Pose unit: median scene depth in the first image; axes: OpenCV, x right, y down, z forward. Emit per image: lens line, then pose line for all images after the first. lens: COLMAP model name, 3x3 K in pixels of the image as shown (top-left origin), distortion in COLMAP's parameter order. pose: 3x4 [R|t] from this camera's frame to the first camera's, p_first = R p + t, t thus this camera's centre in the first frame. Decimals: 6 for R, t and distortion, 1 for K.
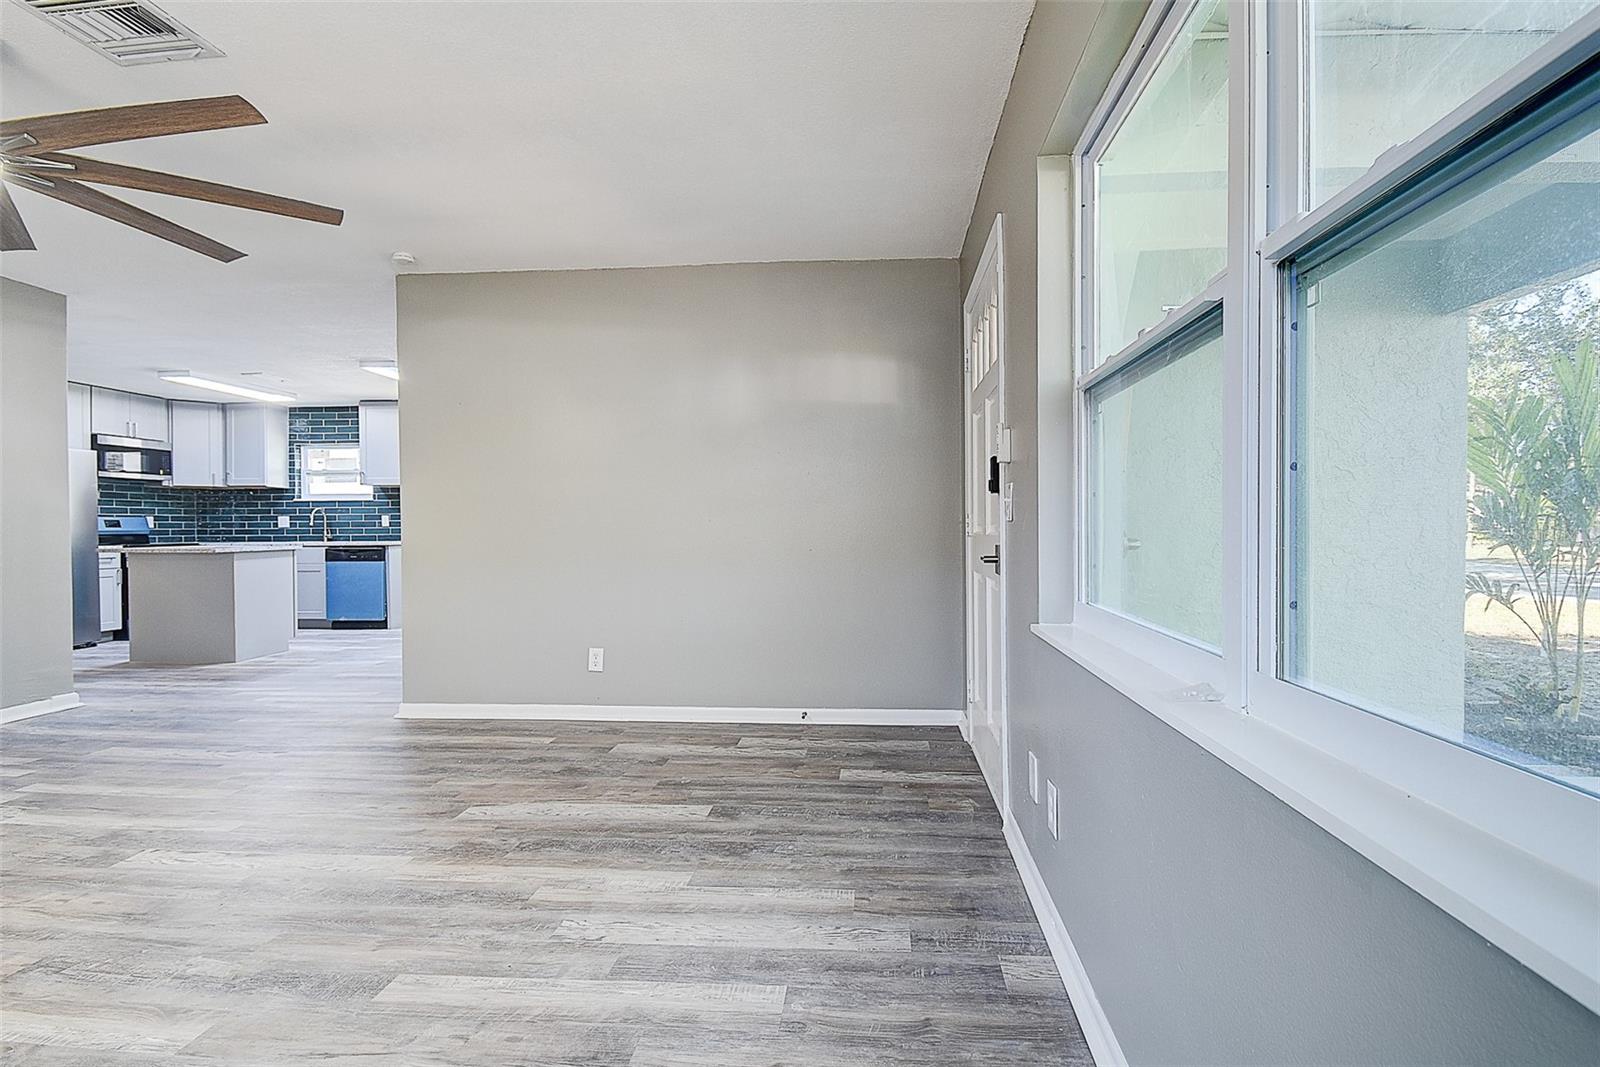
lens RADIAL K [[745.7, 0, 832.6], [0, 745.7, 528.5], [0, 0, 1]] dist [0.012746, -0.016231]
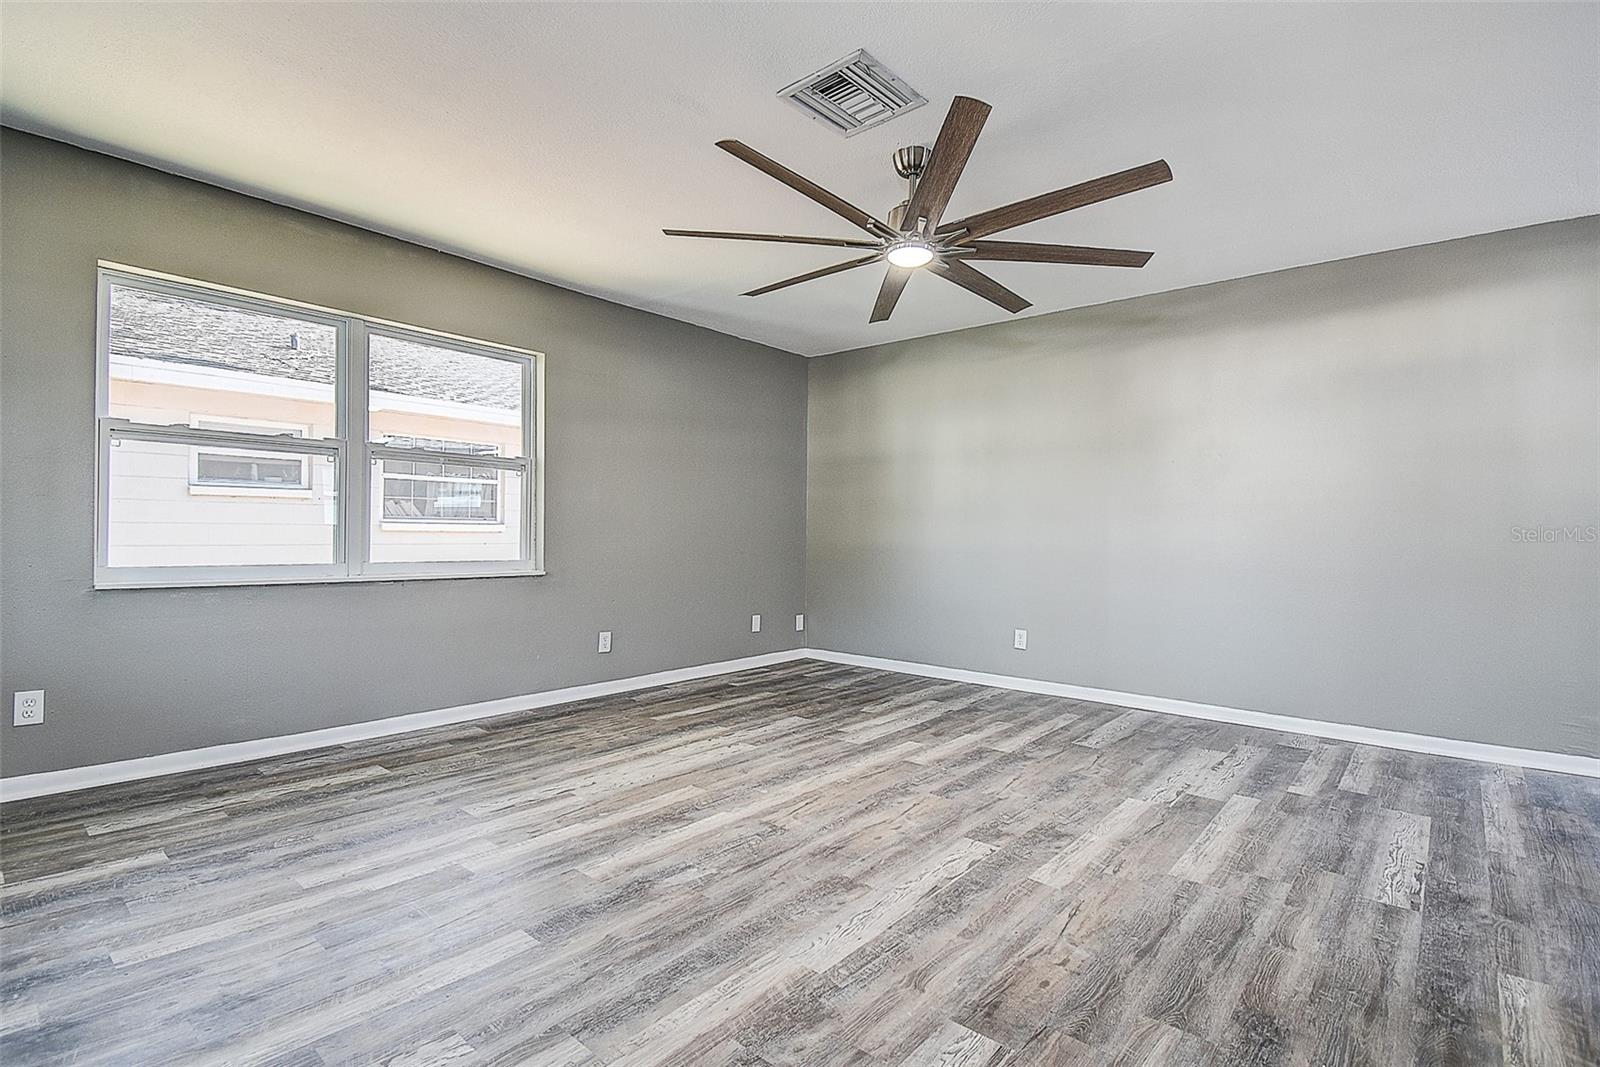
lens RADIAL K [[745.7, 0, 809.7], [0, 745.7, 523.7], [0, 0, 1]] dist [0.012746, -0.016231]
pose [[-0.587221, -0.007356, -0.809394, 0.025588], [-0.017987, 0.999830, 0.003963, 0.001358], [0.809227, 0.016886, -0.587253, 1.030930]]
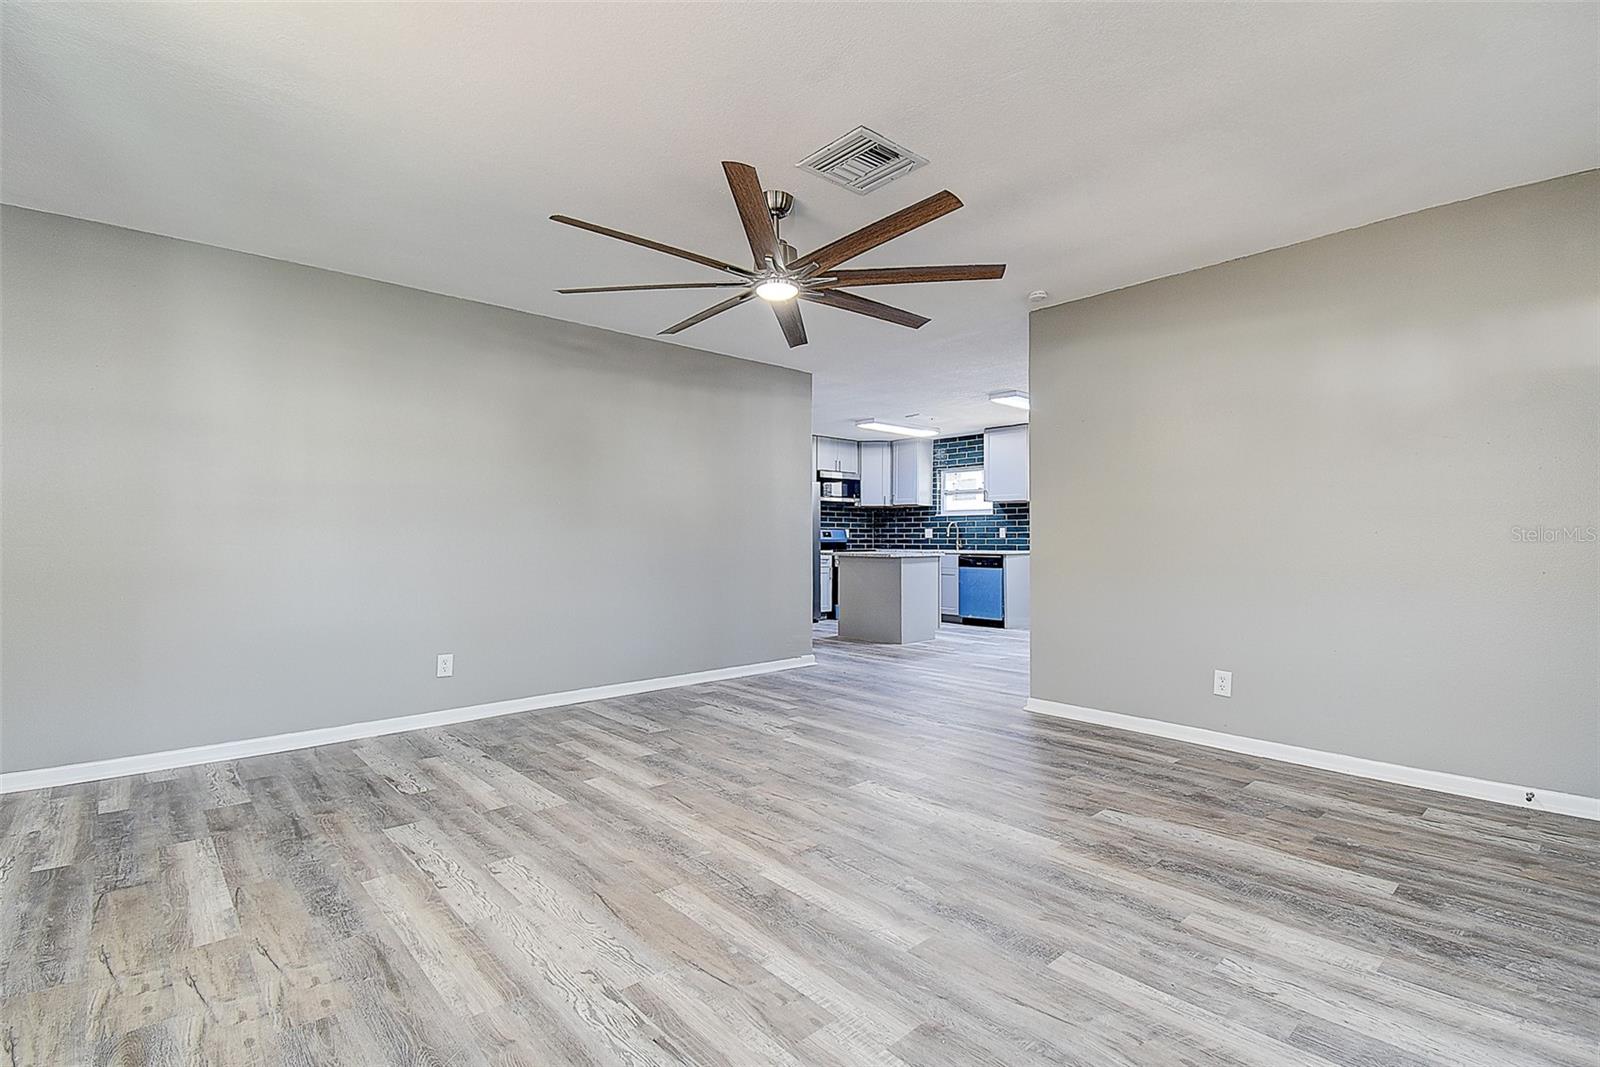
lens RADIAL K [[745.7, 0, 822.5], [0, 745.7, 532.6], [0, 0, 1]] dist [0.012746, -0.016231]
pose [[0.726512, 0.001373, -0.687152, -0.049899], [-0.008459, 0.999940, -0.006945, -0.000414], [0.687102, 0.010858, 0.726480, -0.022259]]
